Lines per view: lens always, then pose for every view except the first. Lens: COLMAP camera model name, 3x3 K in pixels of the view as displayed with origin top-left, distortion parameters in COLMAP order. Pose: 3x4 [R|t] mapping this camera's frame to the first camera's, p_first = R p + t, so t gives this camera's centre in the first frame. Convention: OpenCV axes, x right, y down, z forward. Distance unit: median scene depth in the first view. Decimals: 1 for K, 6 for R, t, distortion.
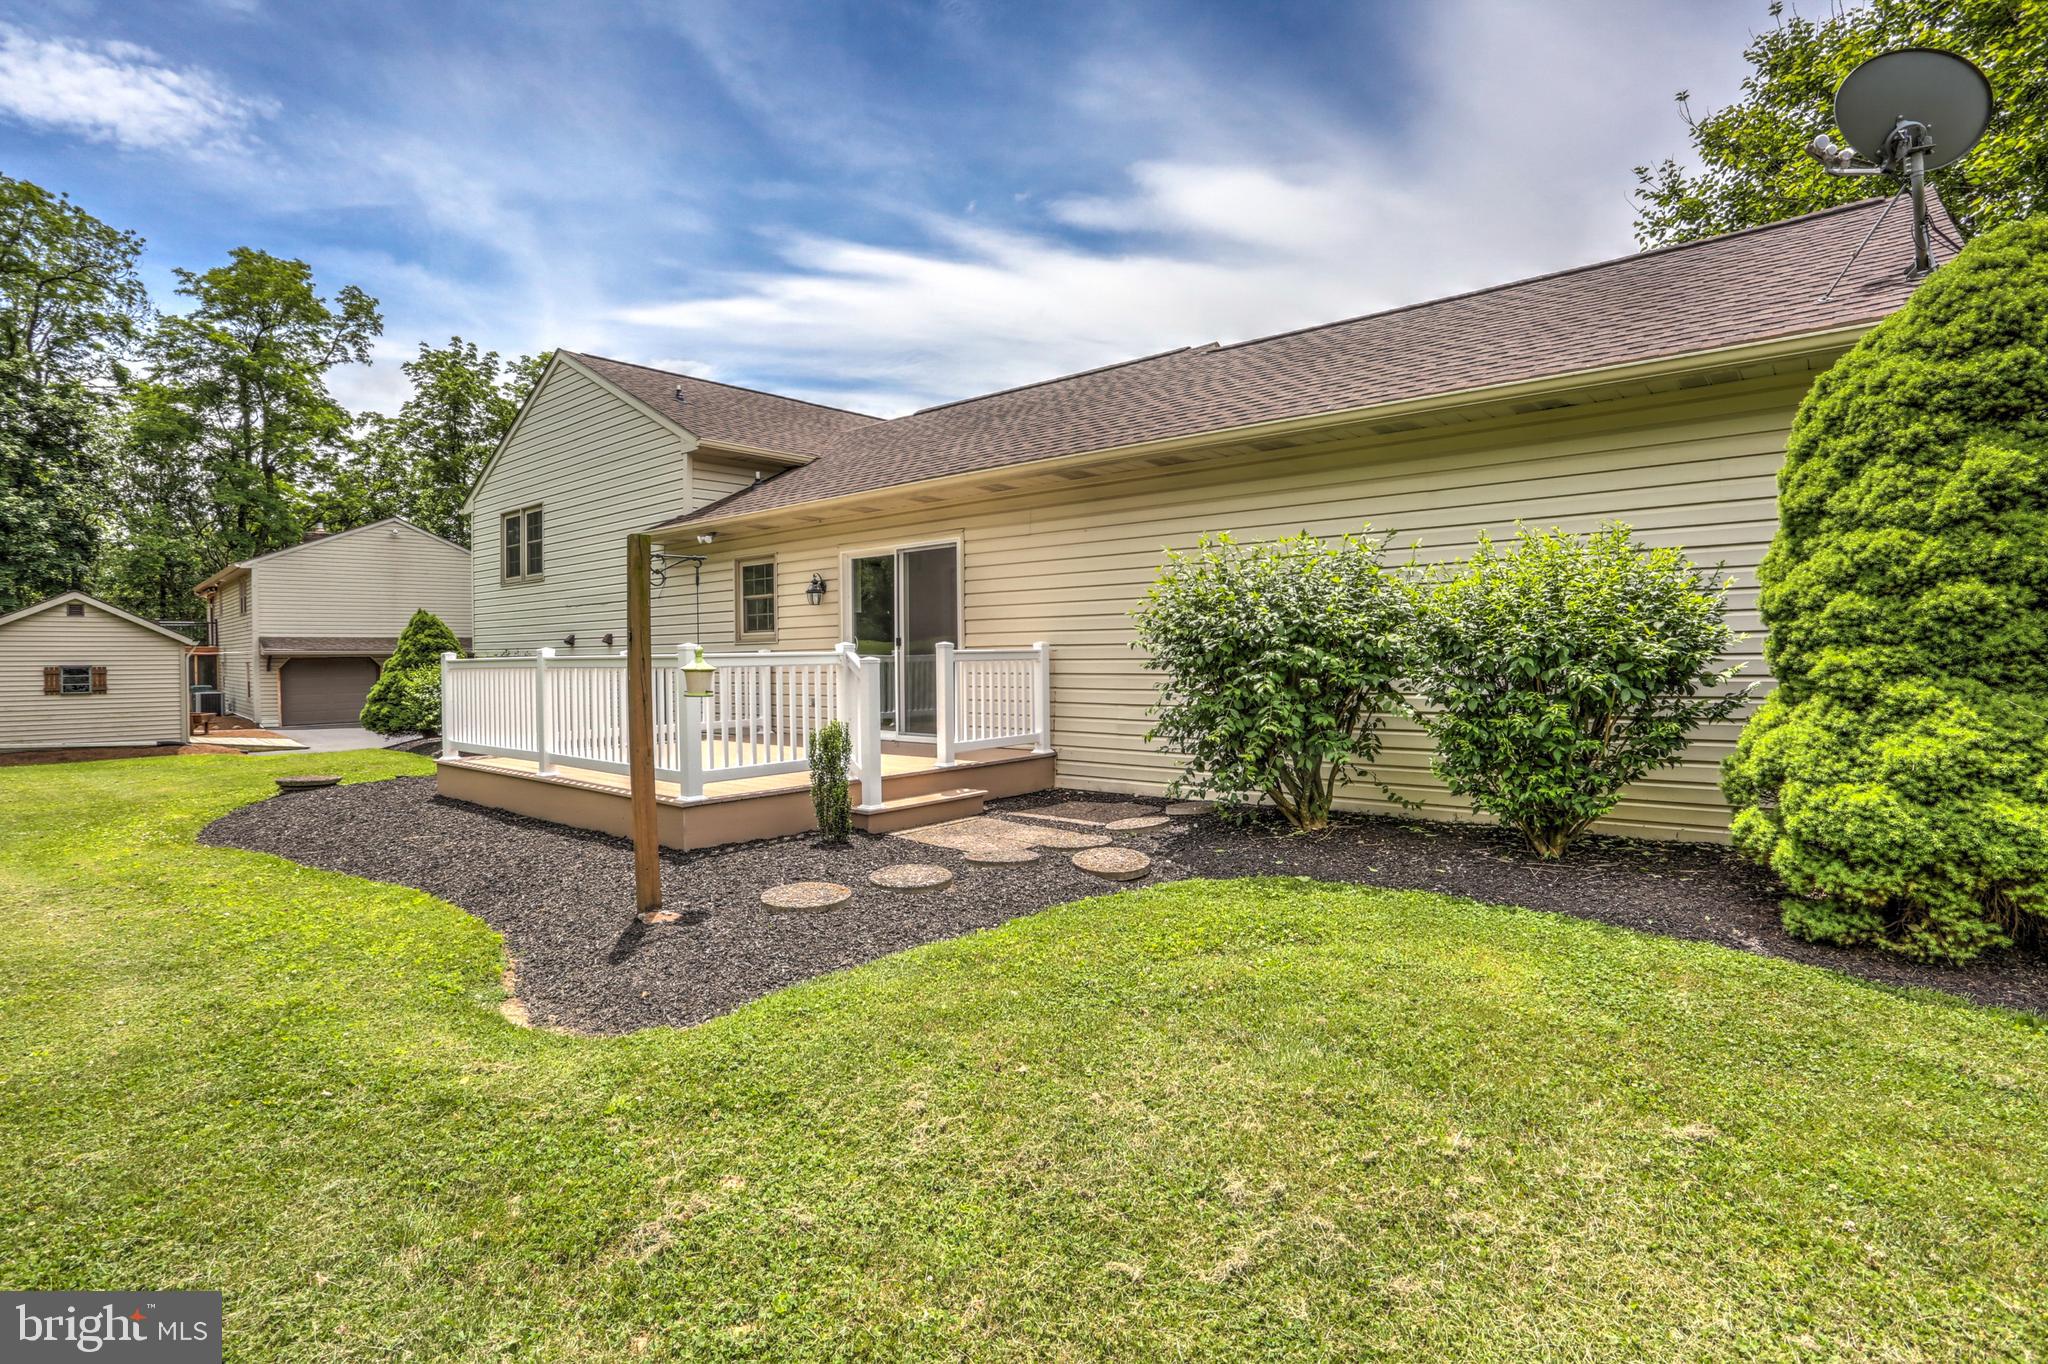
lens RADIAL K [[996.8, 0, 1018.8], [0, 996.8, 661.1], [0, 0, 1]] dist [-0.071863, 0.030452]
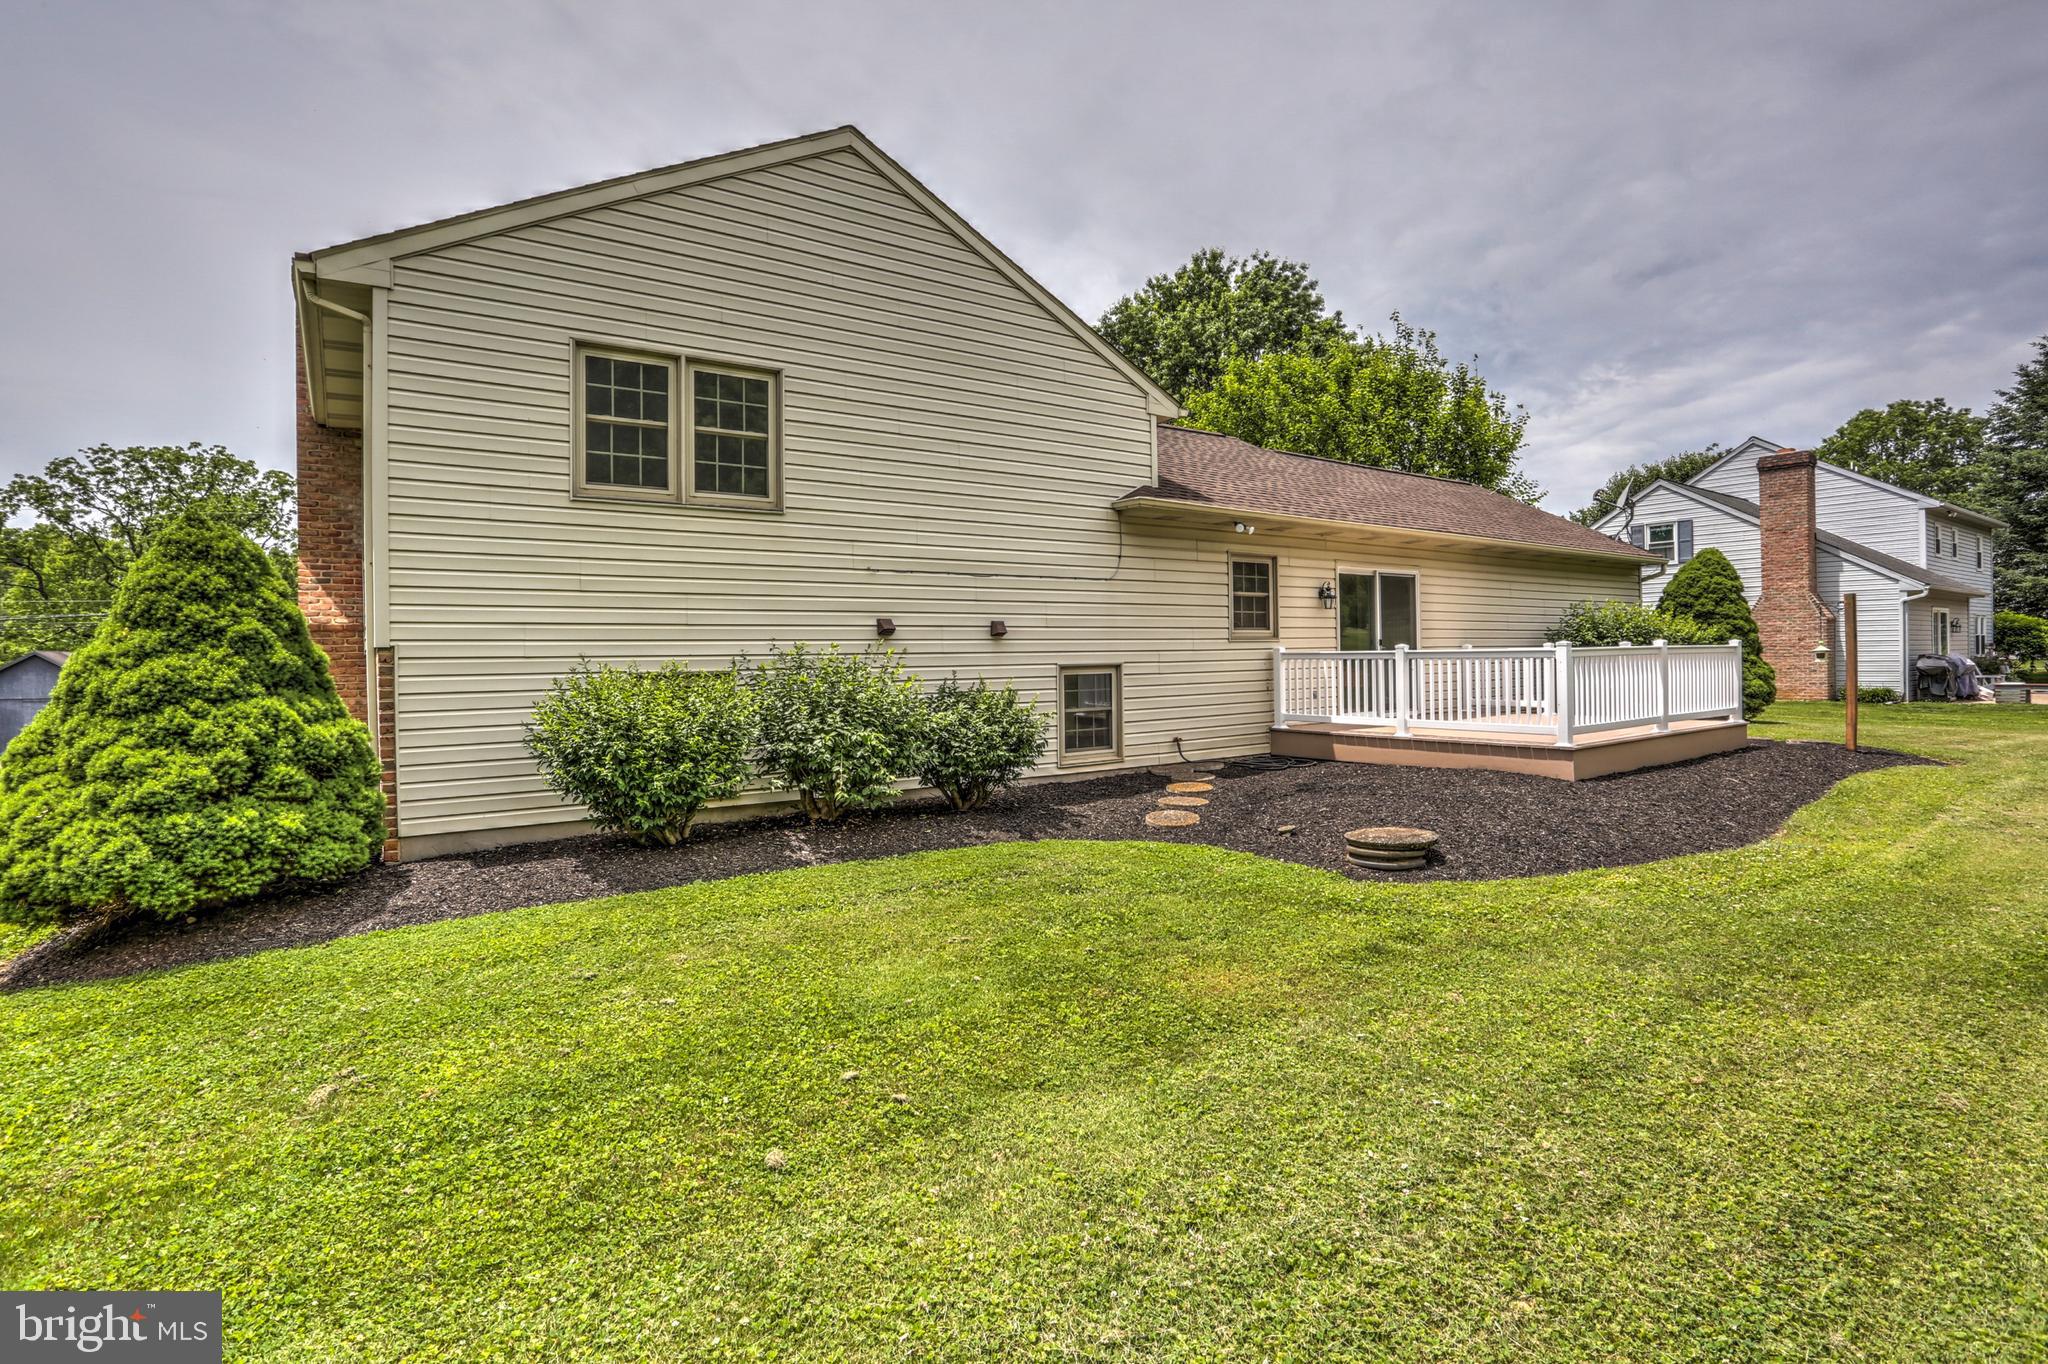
lens RADIAL K [[996.8, 0, 1018.8], [0, 996.8, 661.1], [0, 0, 1]] dist [-0.071863, 0.030452]
pose [[0.253797, 0.008059, 0.967224, -1.534438], [0.022299, 0.999651, -0.014181, 0.013570], [-0.967000, 0.025167, 0.253529, 1.166558]]
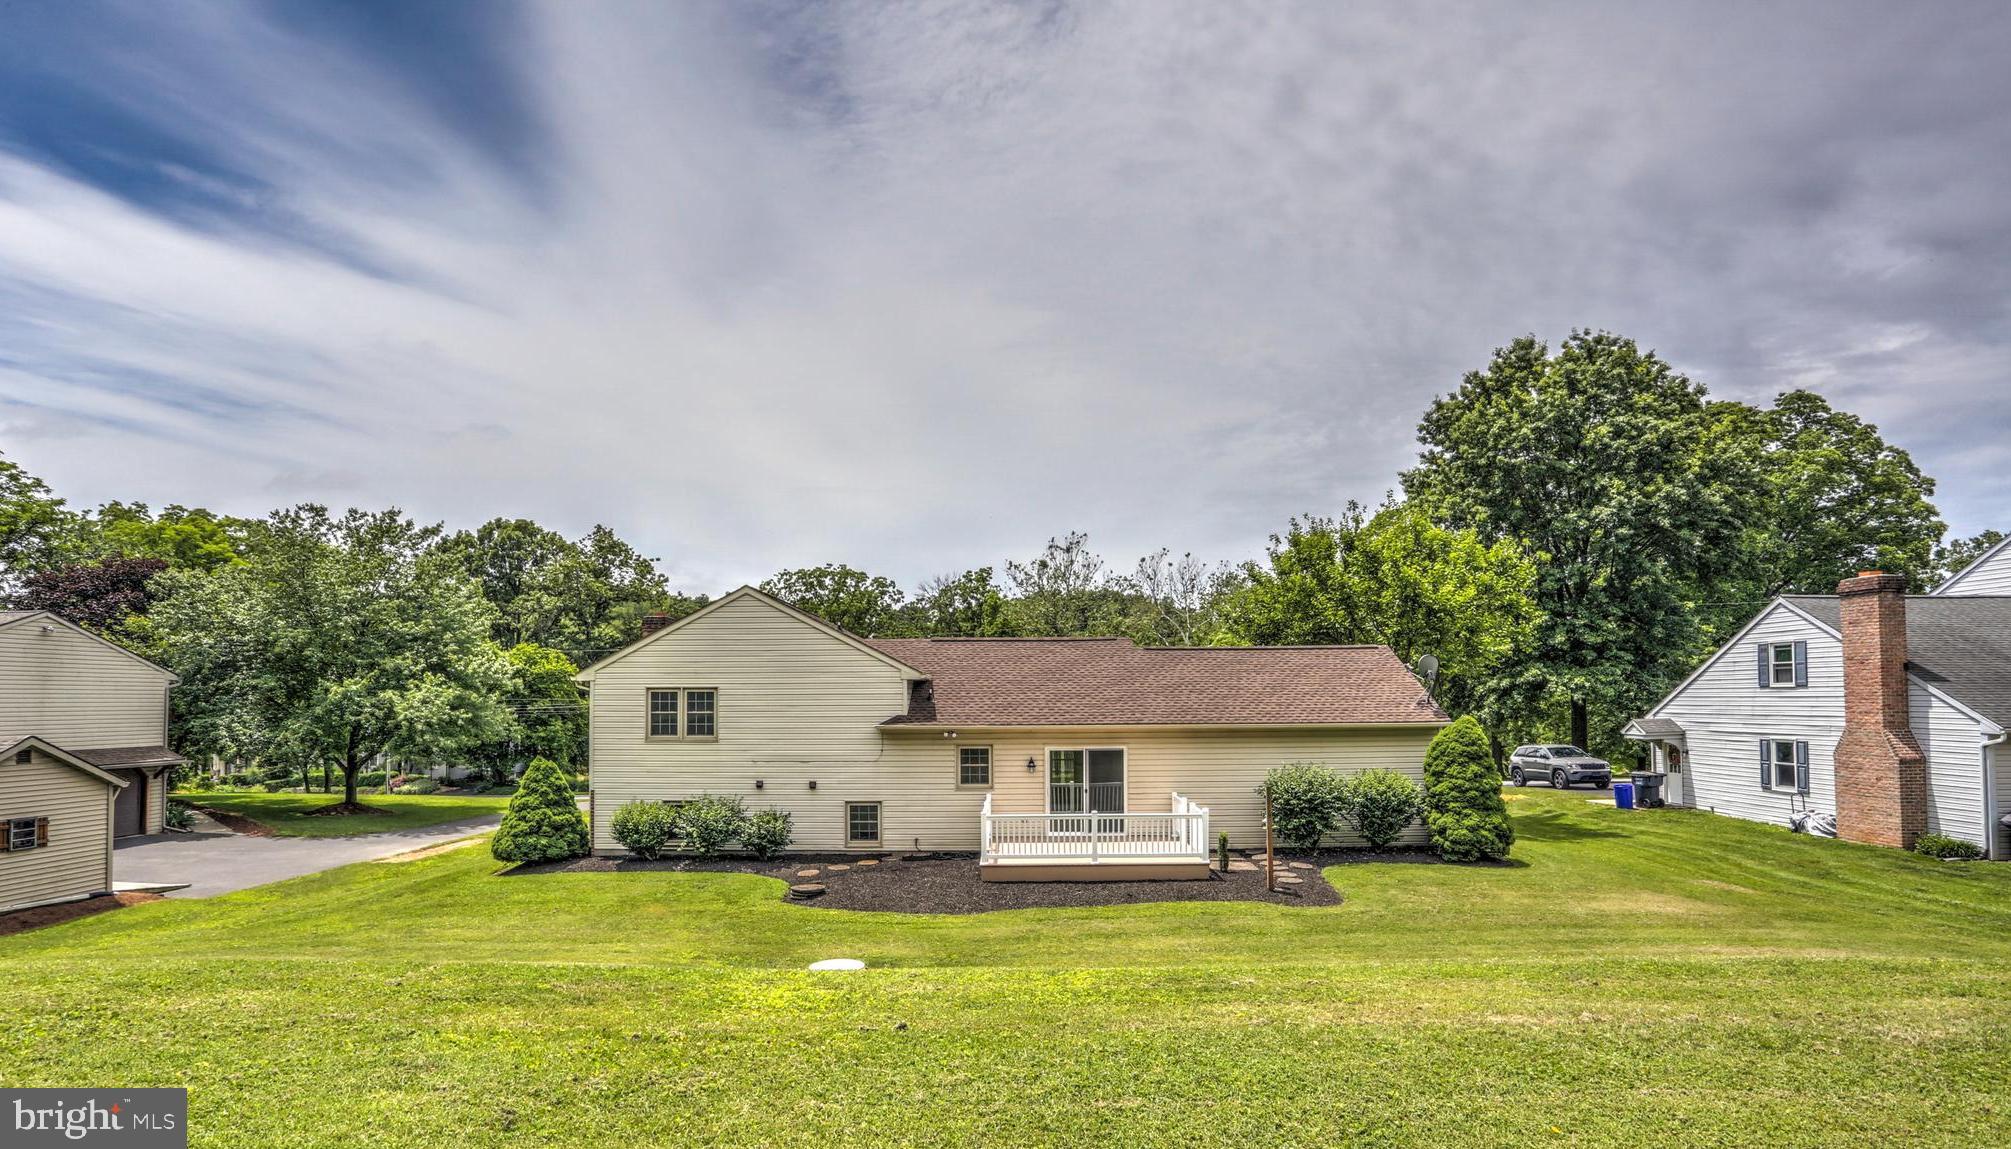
lens RADIAL K [[1022.5, 0, 1001.2], [0, 1022.5, 649.1], [0, 0, 1]] dist [-0.082651, 0.041014]
pose [[0.770507, 0.041074, 0.636106, -1.751135], [0.000139, 0.997911, -0.064604, -0.191459], [-0.637431, 0.049866, 0.768892, -0.637869]]
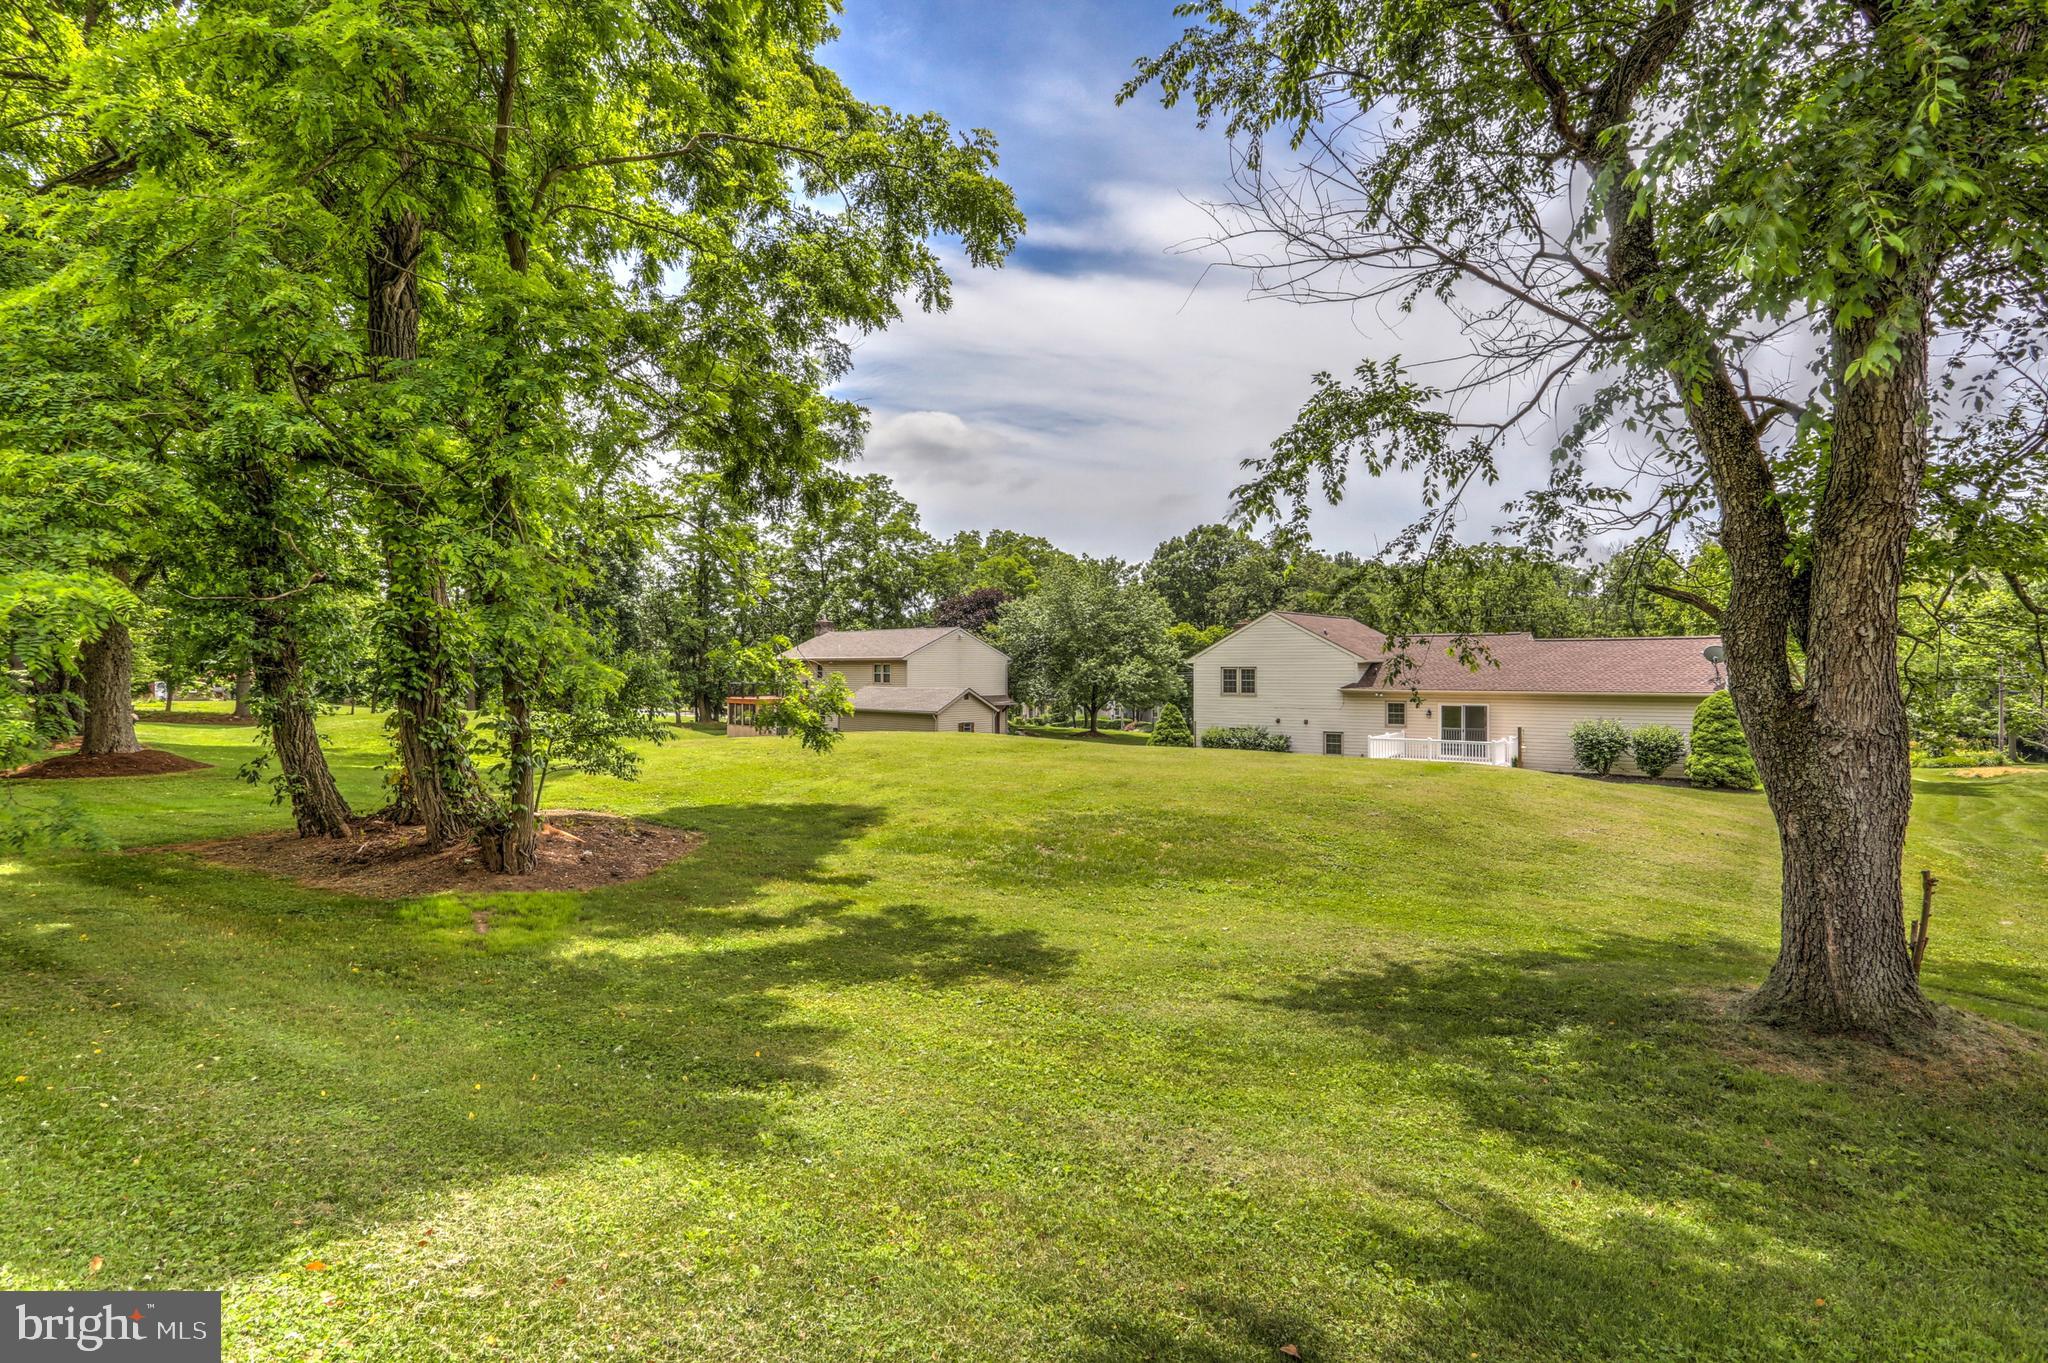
lens RADIAL K [[996.8, 0, 1018.8], [0, 996.8, 660.6], [0, 0, 1]] dist [-0.071863, 0.030452]
pose [[0.999748, 0.012038, 0.018951, -1.847849], [-0.011762, 0.999824, -0.014623, -0.208128], [-0.019123, 0.014396, 0.999713, -2.595725]]
